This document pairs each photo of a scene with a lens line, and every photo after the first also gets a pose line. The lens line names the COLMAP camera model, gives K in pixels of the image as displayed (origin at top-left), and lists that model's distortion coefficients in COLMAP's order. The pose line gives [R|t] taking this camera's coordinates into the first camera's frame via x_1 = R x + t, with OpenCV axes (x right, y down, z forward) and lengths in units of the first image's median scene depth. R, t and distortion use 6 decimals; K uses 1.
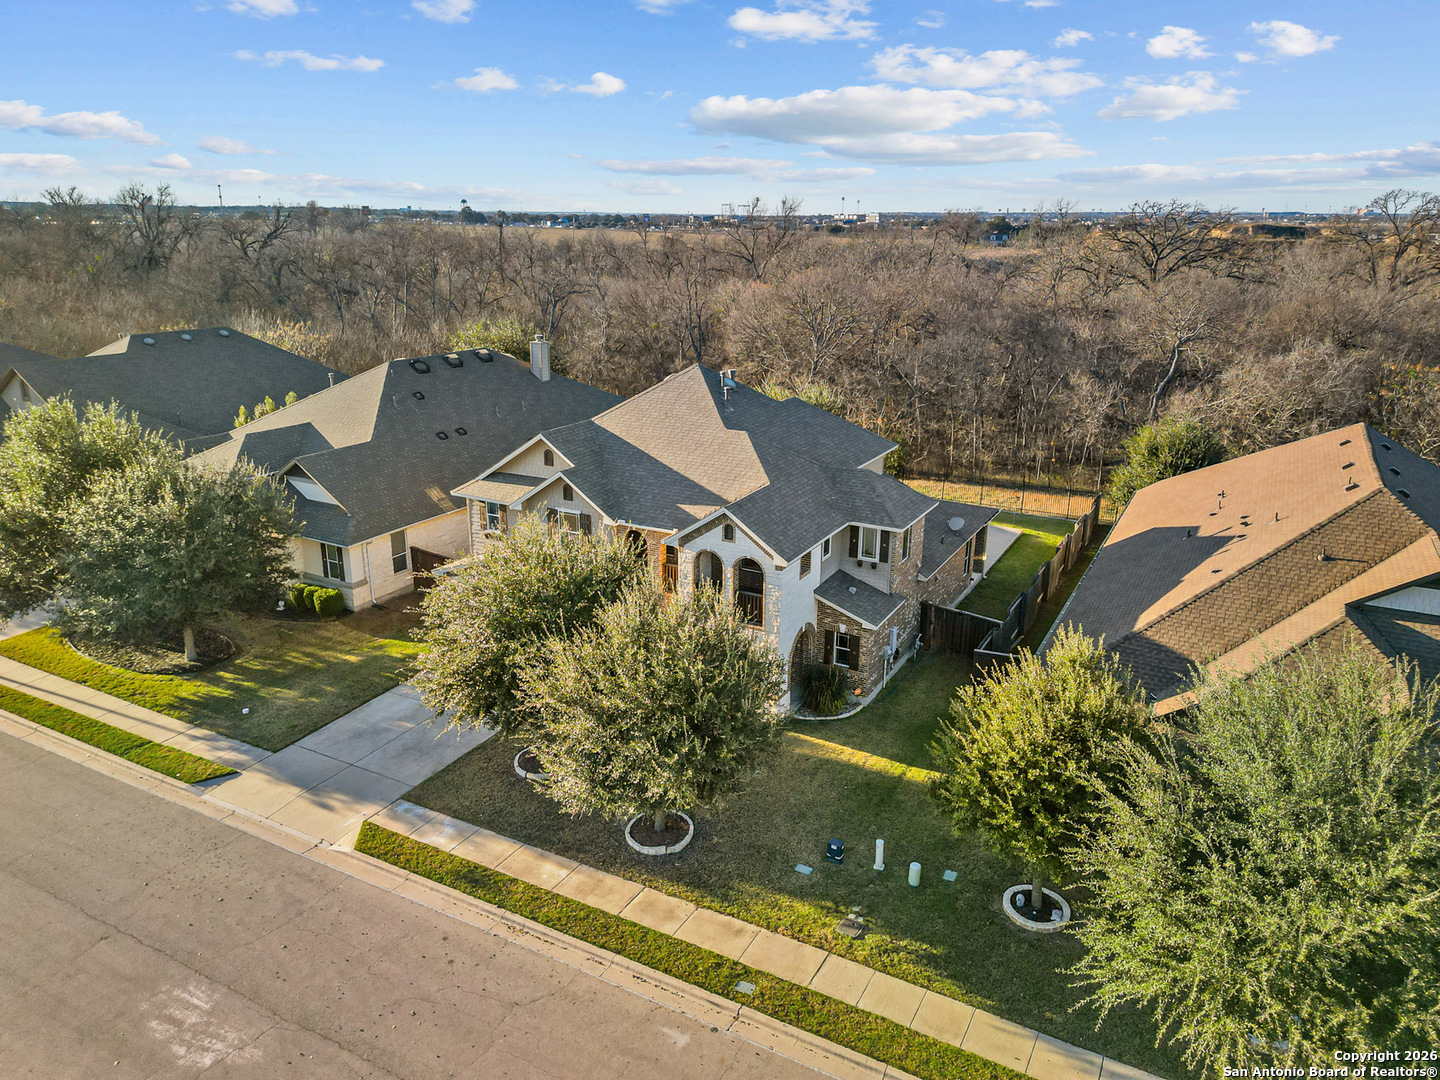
lens RADIAL K [[1013.2, 0, 720.8], [0, 1013.2, 540.2], [0, 0, 1]] dist [0.052517, -0.040652]
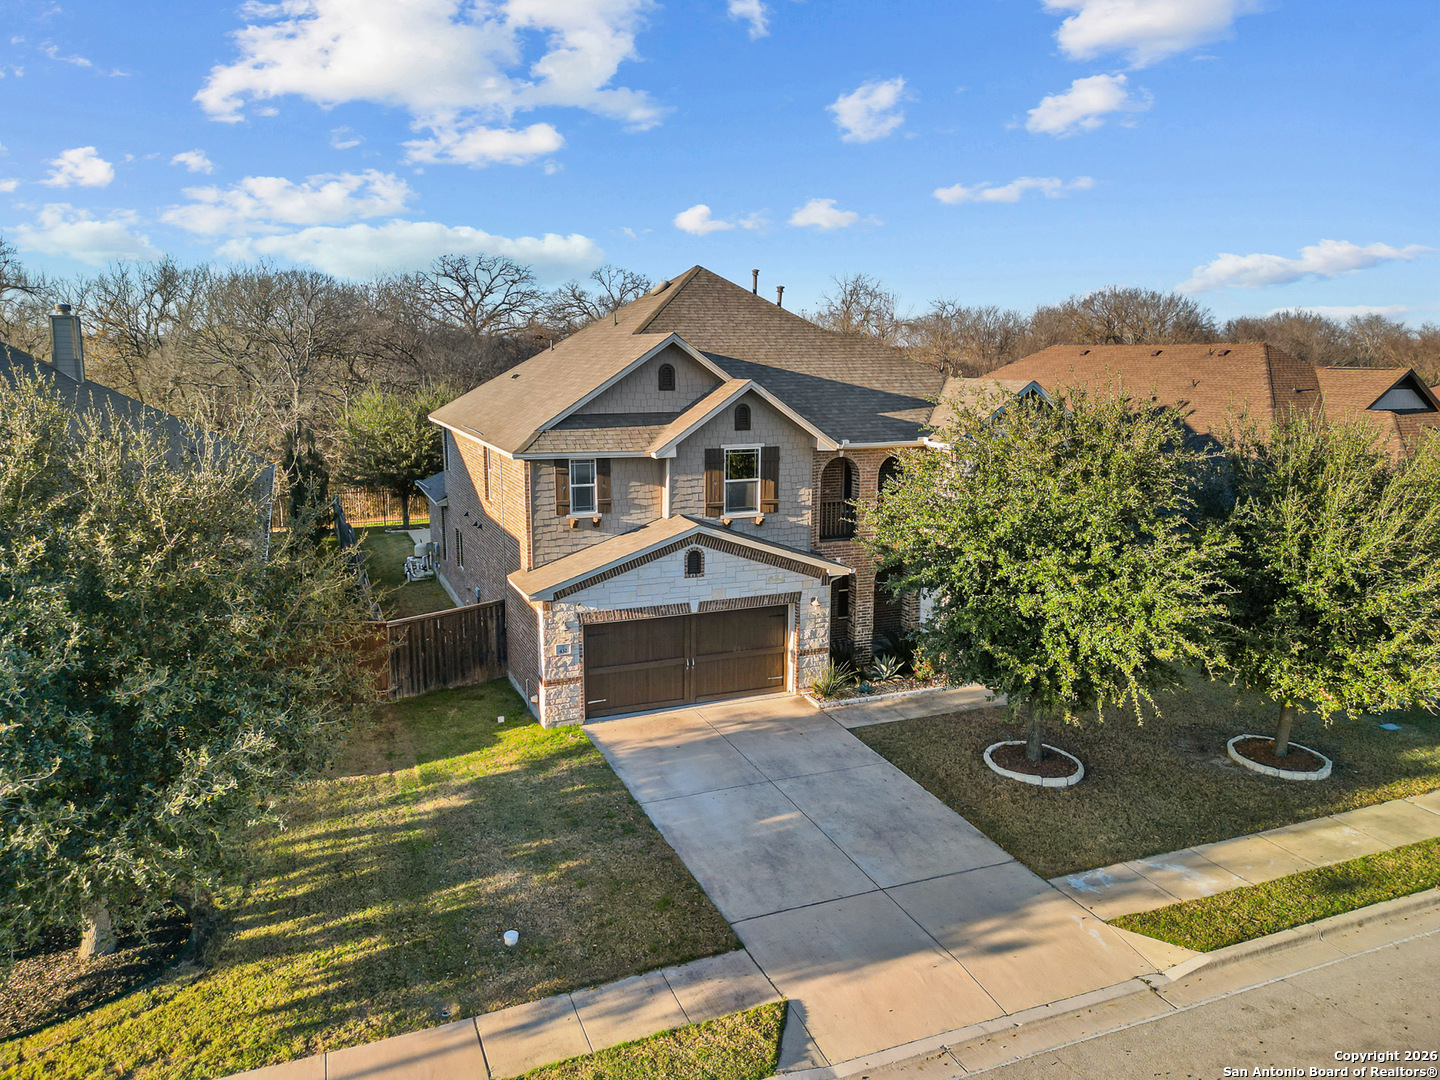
lens RADIAL K [[1013.2, 0, 719.4], [0, 1013.2, 539.7], [0, 0, 1]] dist [0.052517, -0.040652]
pose [[0.636943, -0.157649, 0.754620, -0.721524], [0.233689, 0.972294, 0.005877, 0.023976], [-0.734639, 0.172603, 0.656136, 0.642851]]
